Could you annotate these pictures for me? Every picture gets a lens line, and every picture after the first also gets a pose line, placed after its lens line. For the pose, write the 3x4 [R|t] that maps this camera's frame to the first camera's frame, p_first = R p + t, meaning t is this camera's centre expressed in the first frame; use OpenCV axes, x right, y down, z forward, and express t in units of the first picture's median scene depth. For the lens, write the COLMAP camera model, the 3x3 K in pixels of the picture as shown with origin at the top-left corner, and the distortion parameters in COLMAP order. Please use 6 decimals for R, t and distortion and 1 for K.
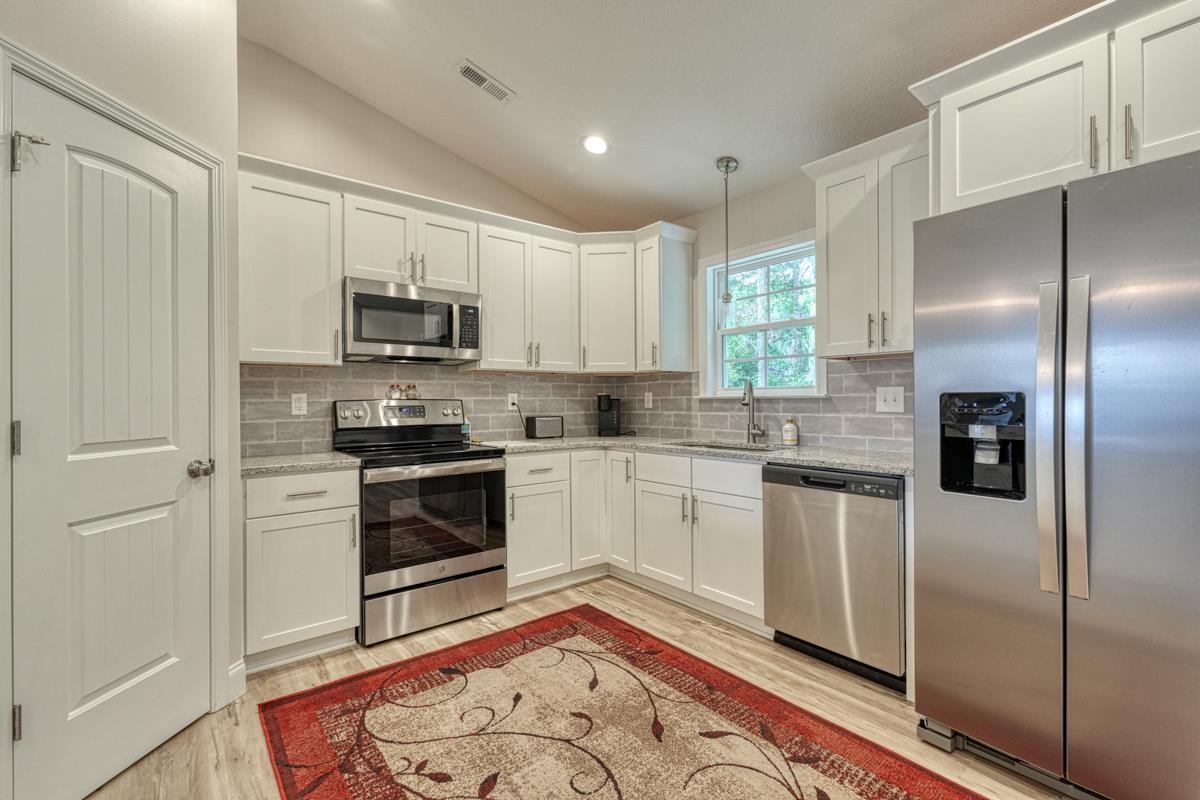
lens RADIAL K [[524.9, 0, 600.7], [0, 524.9, 399.2], [0, 0, 1]] dist [0.003052, -0.000144]
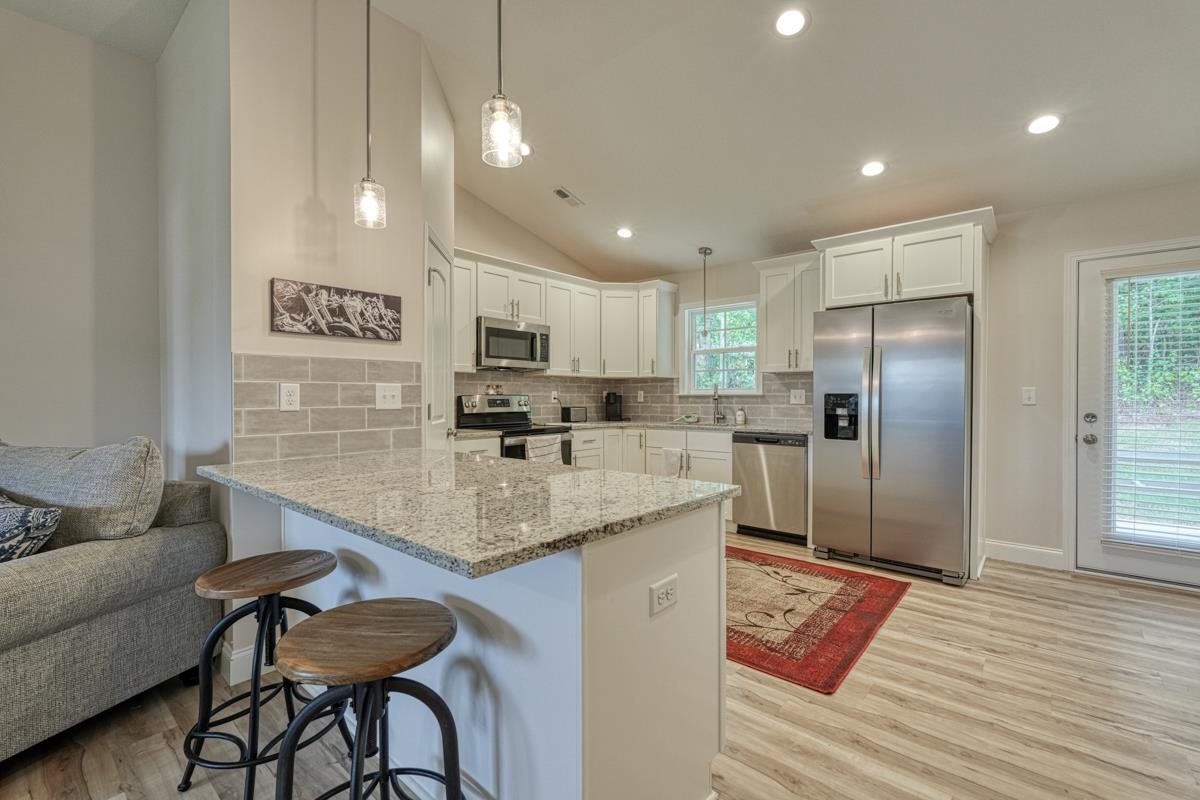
lens RADIAL K [[524.9, 0, 601.8], [0, 524.9, 399.5], [0, 0, 1]] dist [0.003052, -0.000144]
pose [[0.983684, 0.004638, 0.179843, -0.382098], [-0.006067, 0.999954, 0.007394, 0.000817], [-0.179800, -0.008365, 0.983668, -0.569579]]
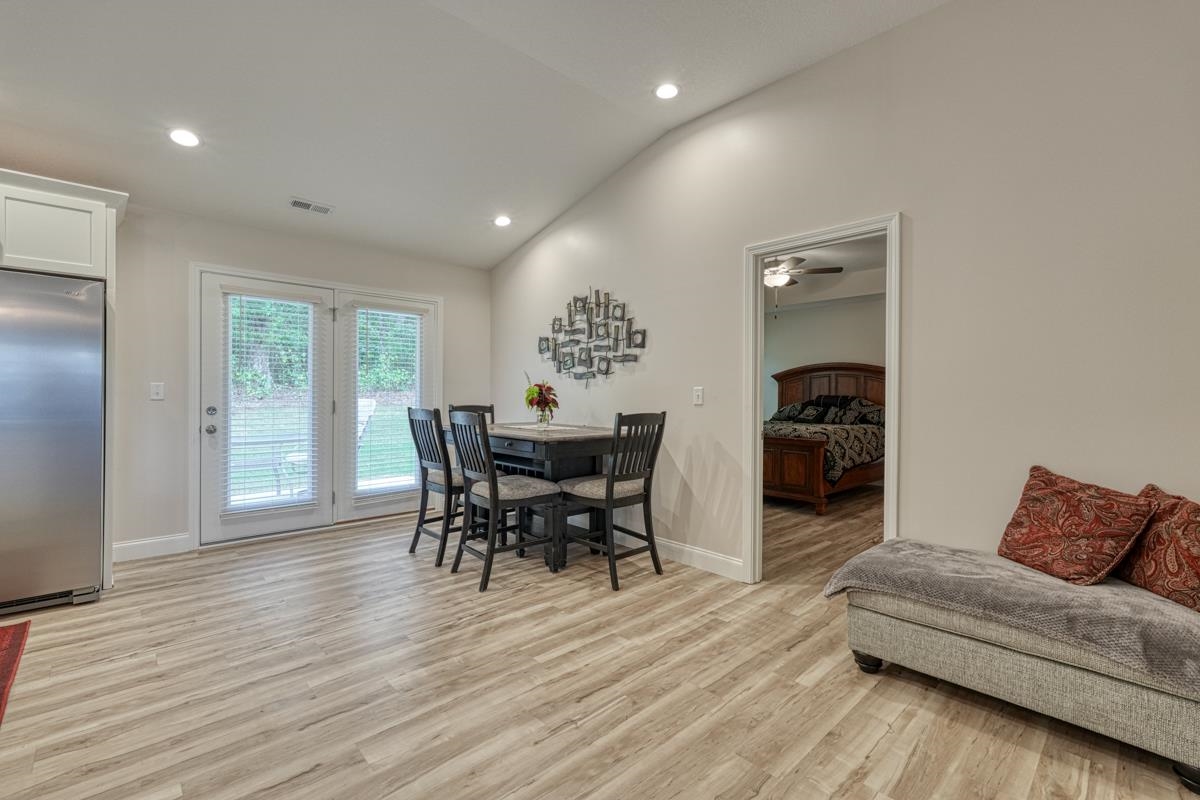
lens RADIAL K [[524.9, 0, 602.2], [0, 524.9, 398.5], [0, 0, 1]] dist [0.003052, -0.000144]
pose [[-0.077065, -0.002248, 0.997024, -0.515325], [-0.010009, 0.999949, 0.001481, 0.000620], [-0.996976, -0.009865, -0.077083, -0.501378]]
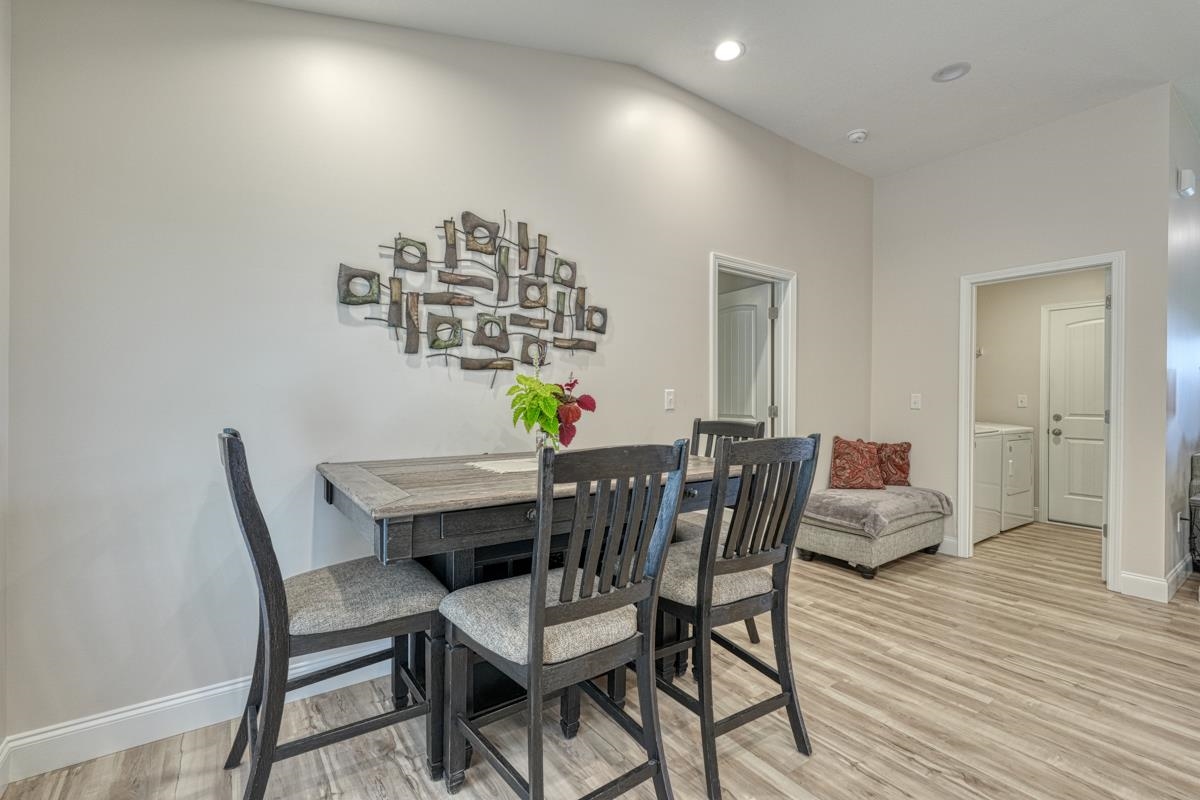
lens RADIAL K [[524.9, 0, 602.3], [0, 524.9, 398.6], [0, 0, 1]] dist [0.003052, -0.000144]
pose [[-0.998414, 0.001022, 0.056284, 0.786226], [0.001036, 0.999999, 0.000226, -0.007935], [-0.056283, 0.000284, -0.998415, 0.279207]]
